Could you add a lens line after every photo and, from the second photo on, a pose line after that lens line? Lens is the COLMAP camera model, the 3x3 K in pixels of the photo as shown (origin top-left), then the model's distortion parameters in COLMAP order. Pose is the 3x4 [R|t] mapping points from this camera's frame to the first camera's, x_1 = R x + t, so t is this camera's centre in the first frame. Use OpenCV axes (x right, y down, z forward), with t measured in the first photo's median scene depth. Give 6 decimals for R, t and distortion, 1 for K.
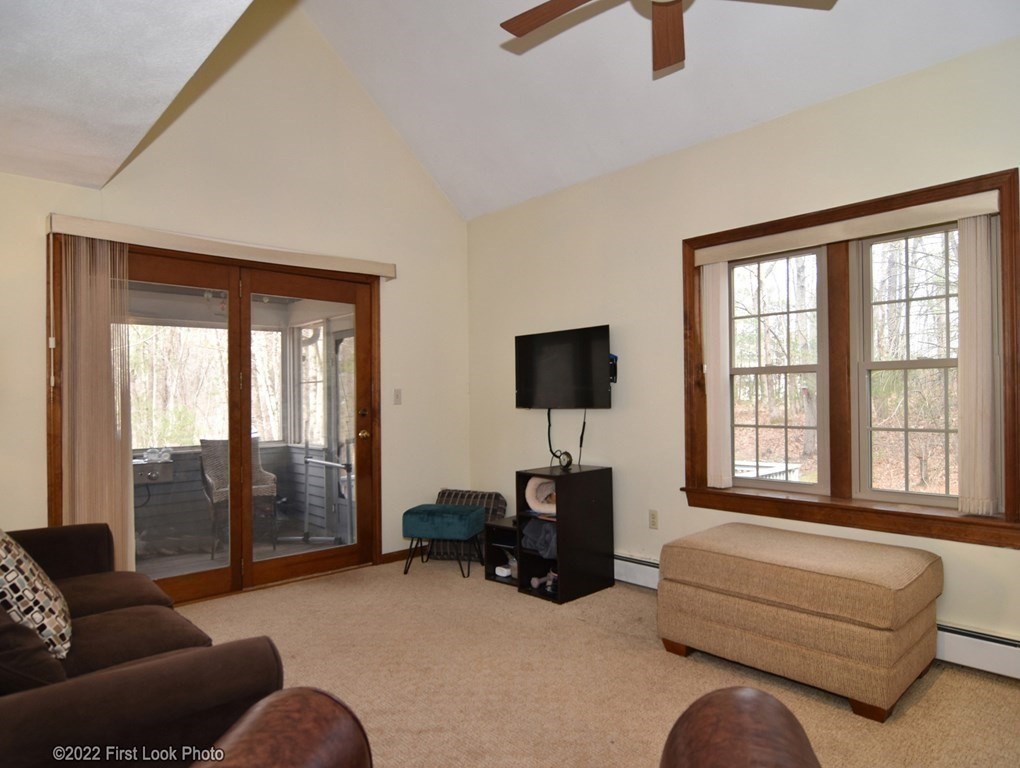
lens RADIAL K [[626.5, 0, 581.6], [0, 626.5, 392.6], [0, 0, 1]] dist [-0.006430, -0.001089]
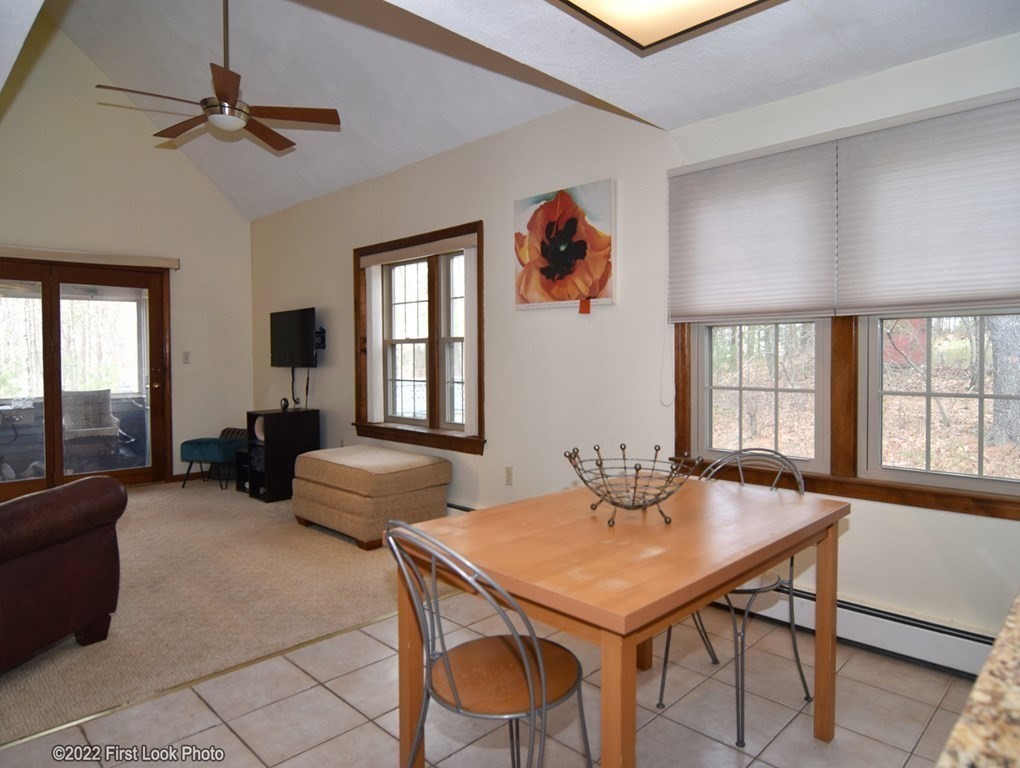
lens RADIAL K [[640.7, 0, 532.3], [0, 640.7, 366.9], [0, 0, 1]] dist [-0.000363, 0.000813]
pose [[0.999971, 0.004055, -0.006427, 0.538501], [-0.003889, 0.999664, 0.025612, -0.014532], [0.006529, -0.025586, 0.999651, -0.428547]]
